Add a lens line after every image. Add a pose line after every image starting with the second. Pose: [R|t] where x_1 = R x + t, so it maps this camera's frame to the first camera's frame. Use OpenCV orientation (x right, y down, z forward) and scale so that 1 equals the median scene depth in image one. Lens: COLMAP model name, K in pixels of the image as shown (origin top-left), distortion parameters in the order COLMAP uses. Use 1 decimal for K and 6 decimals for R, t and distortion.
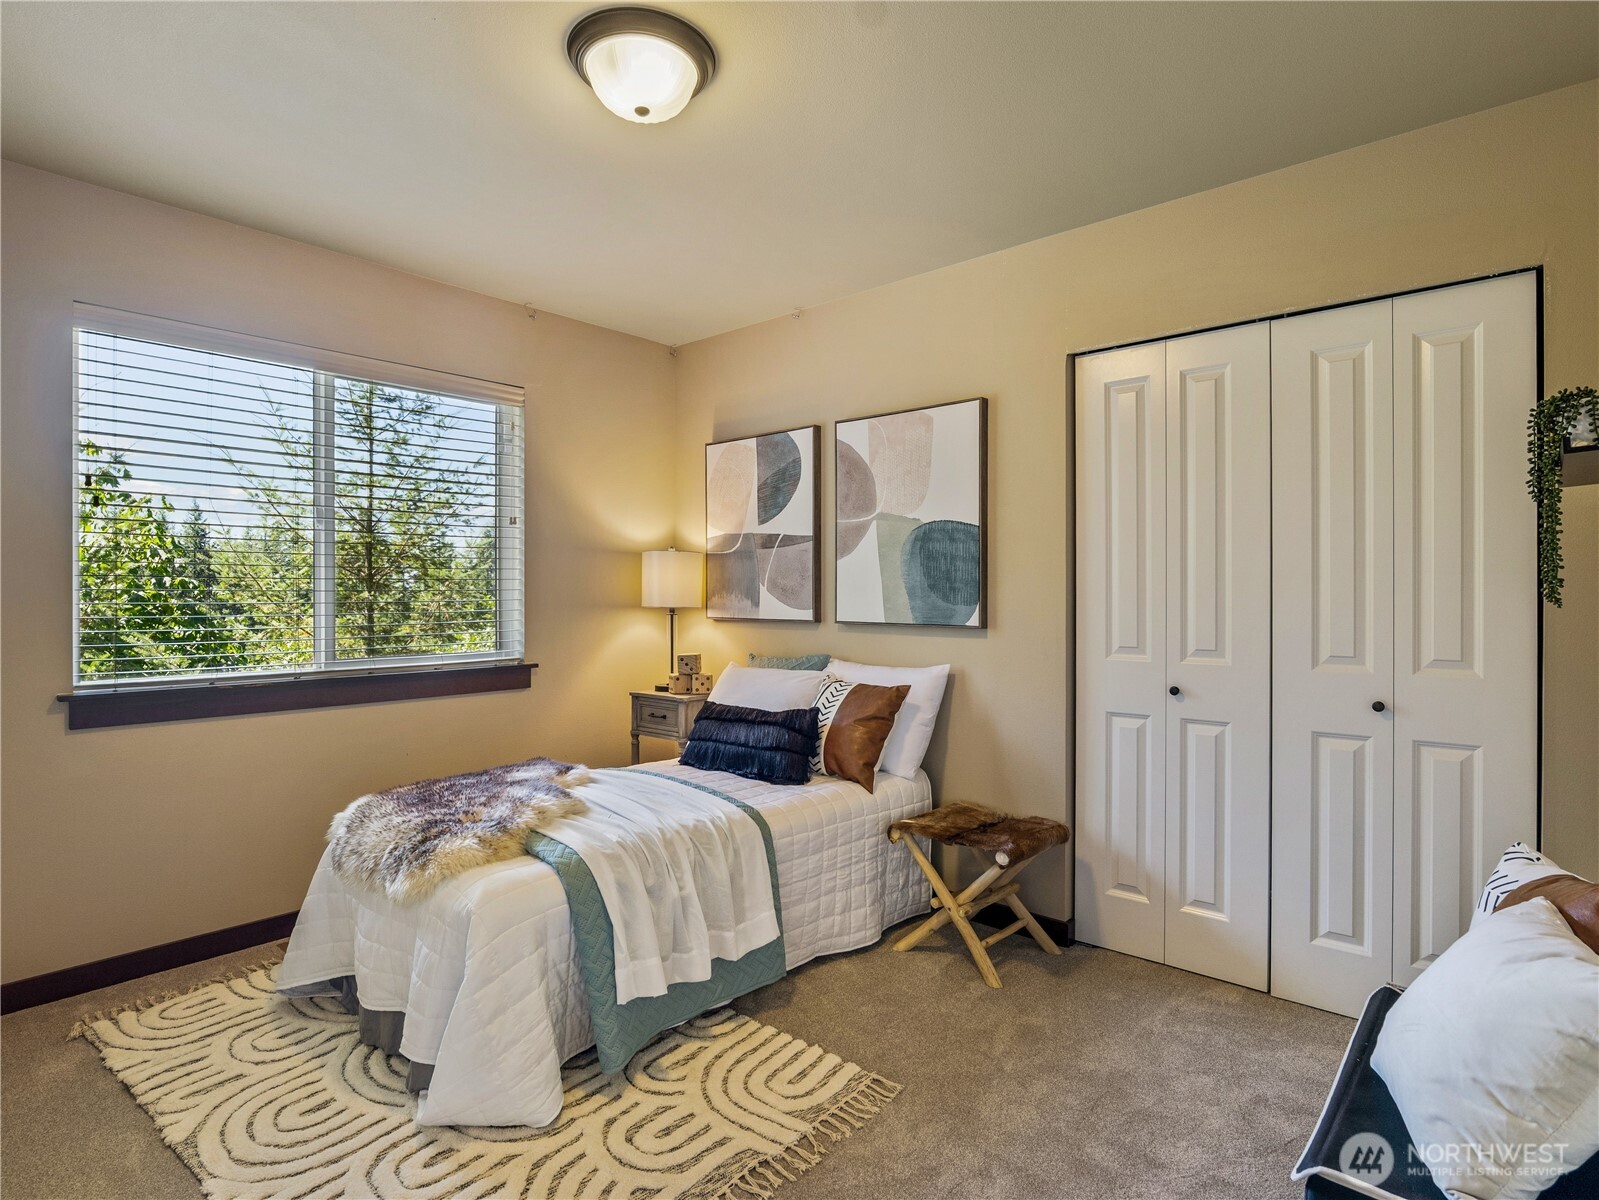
lens RADIAL K [[838.7, 0, 795.5], [0, 838.7, 606.2], [0, 0, 1]] dist [-0.029105, 0.011621]
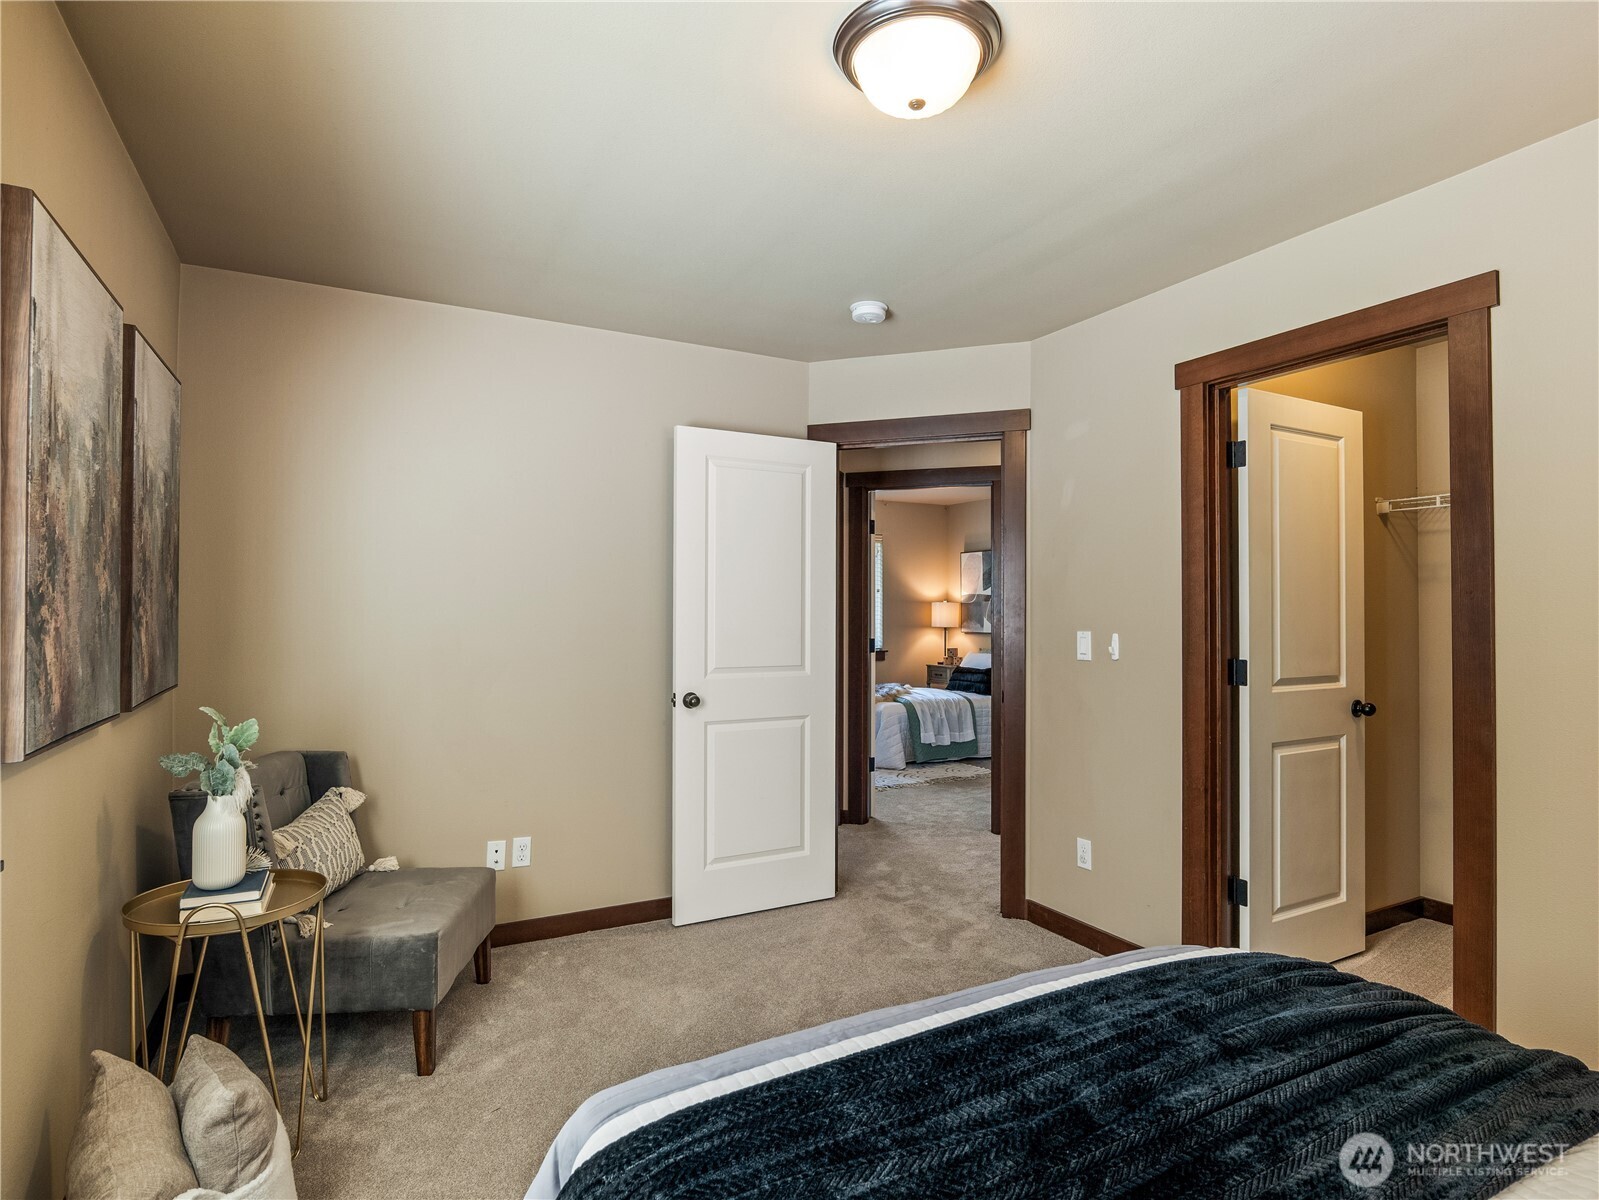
lens RADIAL K [[838.7, 0, 795.5], [0, 838.7, 606.2], [0, 0, 1]] dist [-0.029105, 0.011621]
pose [[0.937172, -0.003678, -0.348847, 0.334364], [-0.003685, 0.999784, -0.020441, -0.009378], [0.348847, 0.020442, 0.936957, -1.598715]]
